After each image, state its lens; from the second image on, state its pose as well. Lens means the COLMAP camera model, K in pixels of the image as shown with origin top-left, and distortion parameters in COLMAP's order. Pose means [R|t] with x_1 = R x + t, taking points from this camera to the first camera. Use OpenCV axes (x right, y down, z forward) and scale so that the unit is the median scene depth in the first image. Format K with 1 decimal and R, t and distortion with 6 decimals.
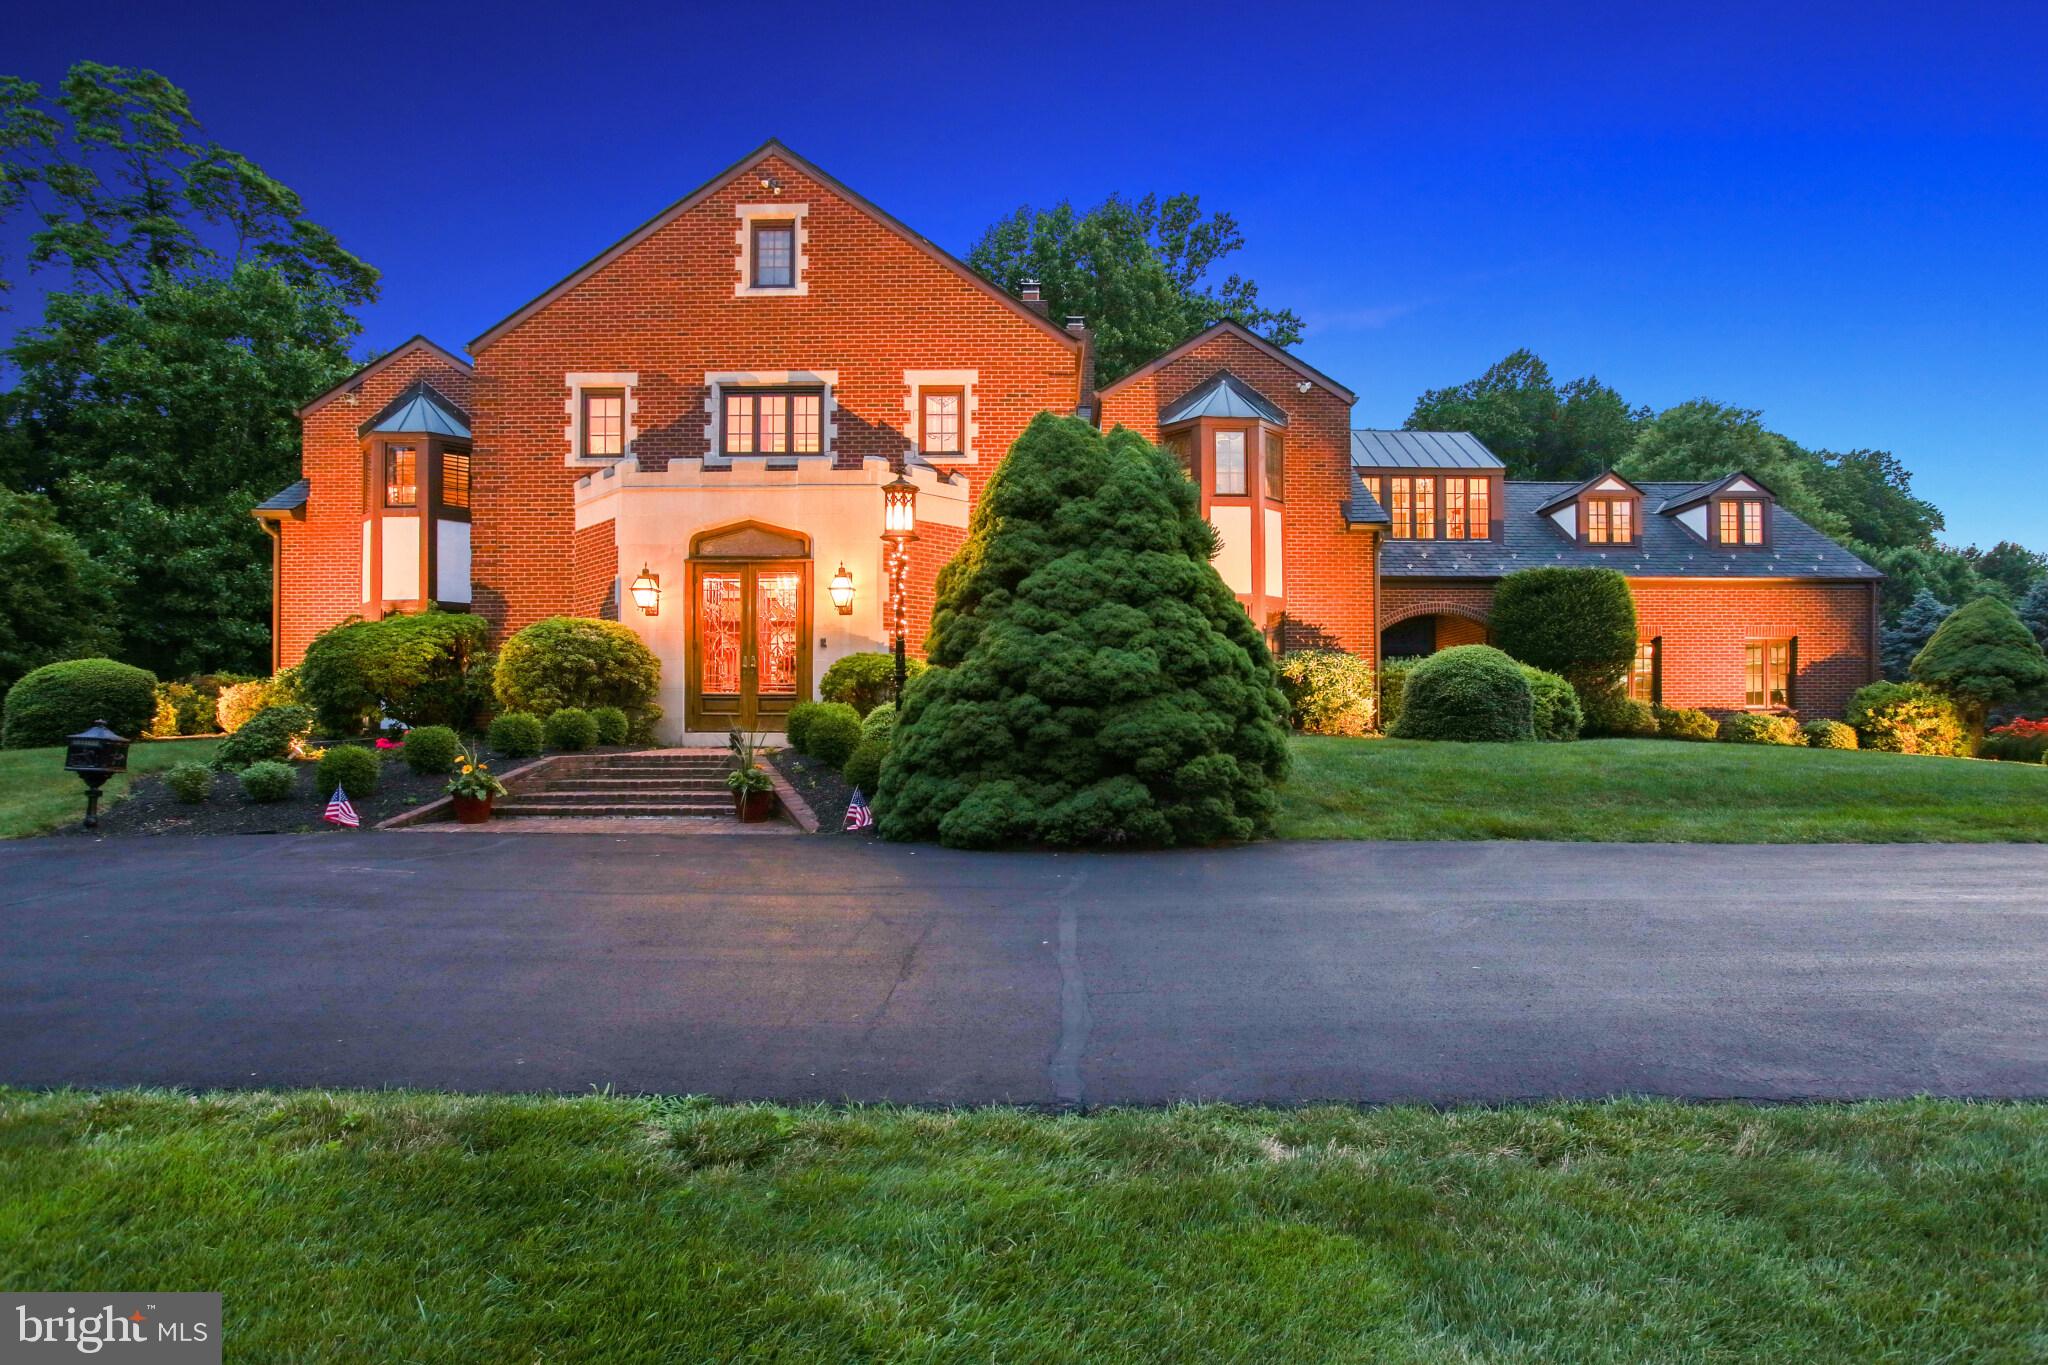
lens RADIAL K [[1119.0, 0, 1045.5], [0, 1119.0, 709.5], [0, 0, 1]] dist [-0.038636, 0.013025]
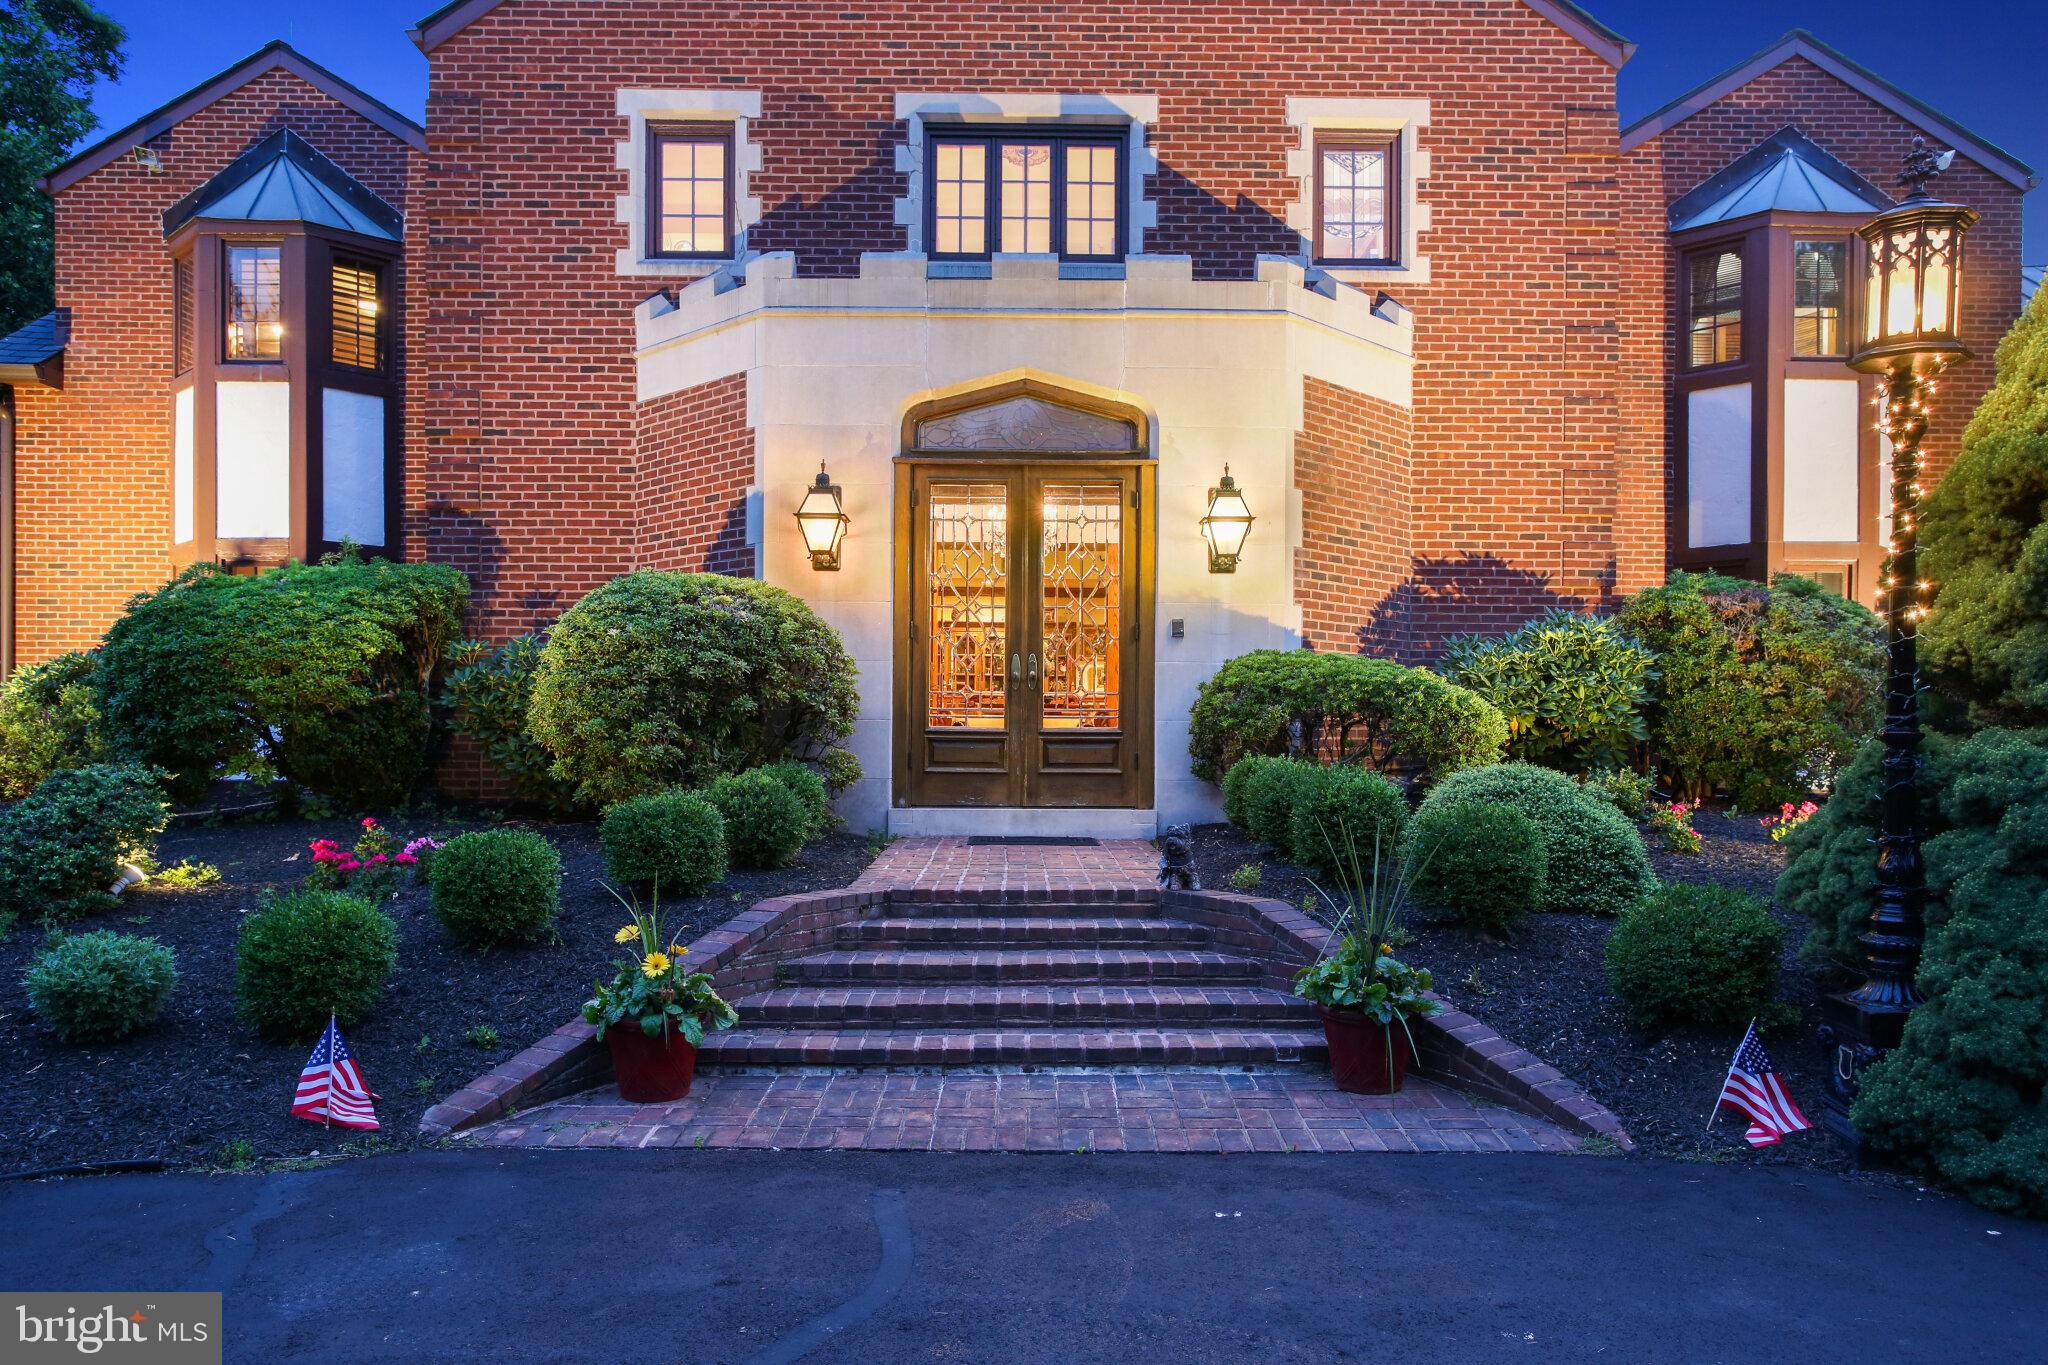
lens RADIAL K [[1575.6, 0, 1094.6], [0, 1575.6, 733.8], [0, 0, 1]] dist [-0.010278, 0.017146]
pose [[0.999715, 0.005467, 0.023225, -0.228918], [-0.005747, 0.999911, 0.012004, -0.019132], [-0.023157, -0.012134, 0.999658, 0.272330]]
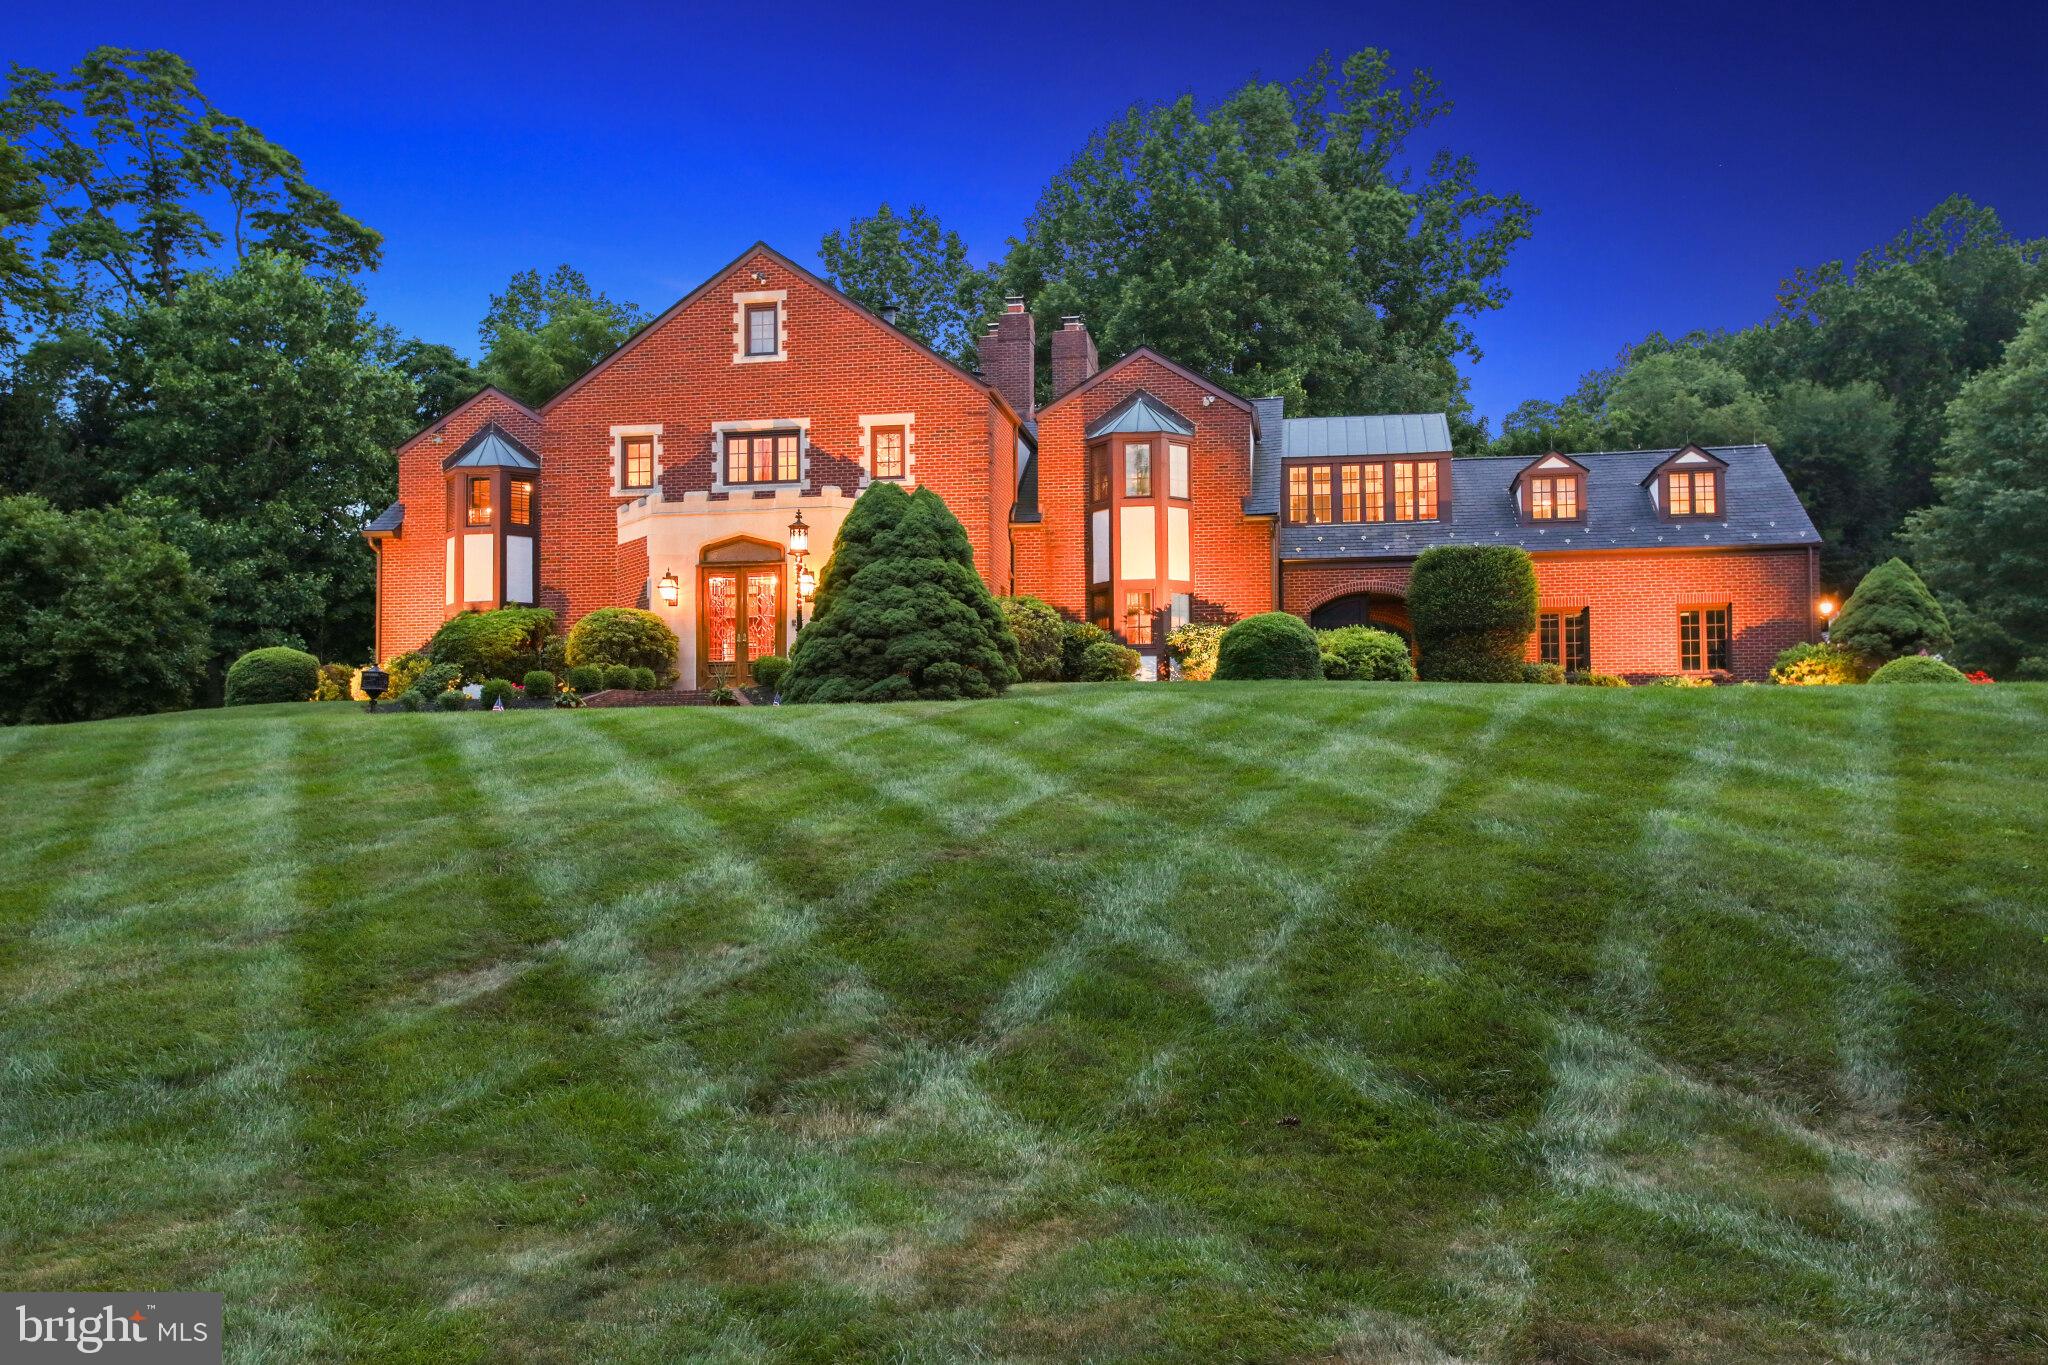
lens RADIAL K [[1792.1, 0, 1021.4], [0, 1792.1, 679.9], [0, 0, 1]] dist [0.041770, -0.032125]
pose [[0.986602, -0.018788, -0.162063, 0.393653], [0.010036, 0.998455, -0.054660, 0.121451], [0.162839, 0.052301, 0.985265, -1.019015]]
